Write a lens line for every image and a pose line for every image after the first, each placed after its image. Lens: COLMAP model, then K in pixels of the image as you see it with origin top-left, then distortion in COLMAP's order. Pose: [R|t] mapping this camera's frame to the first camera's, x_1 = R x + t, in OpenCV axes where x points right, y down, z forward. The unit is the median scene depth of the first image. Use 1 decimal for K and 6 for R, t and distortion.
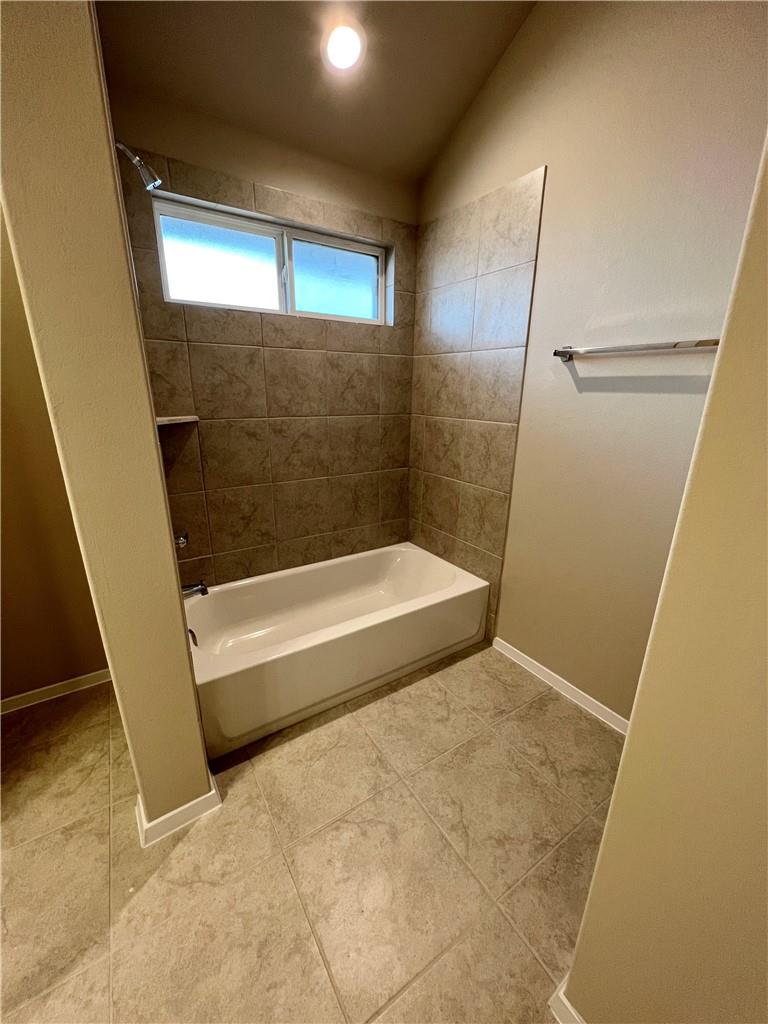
lens RADIAL K [[407.3, 0, 385.3], [0, 407.3, 512.1], [0, 0, 1]] dist [-0.002273, 0.000162]
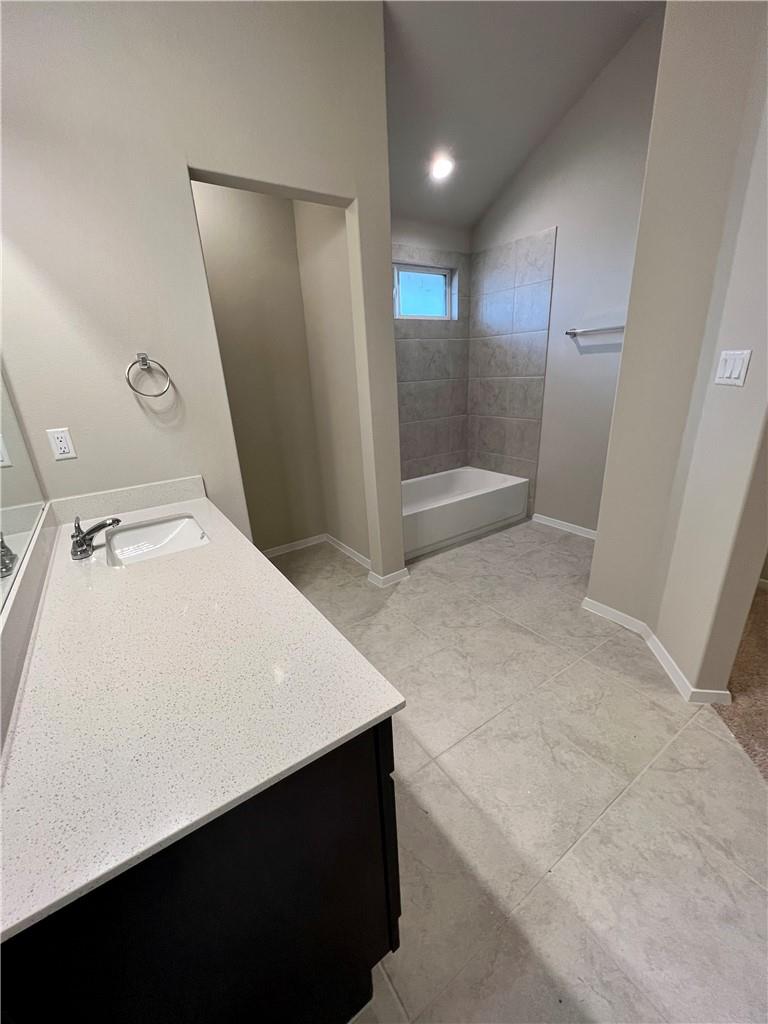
lens RADIAL K [[407.3, 0, 386.7], [0, 407.3, 510.9], [0, 0, 1]] dist [-0.002273, 0.000162]
pose [[0.998117, -0.061297, -0.002394, -0.307441], [0.061344, 0.997349, 0.039143, 0.200508], [-0.000012, -0.039216, 0.999231, -0.607759]]
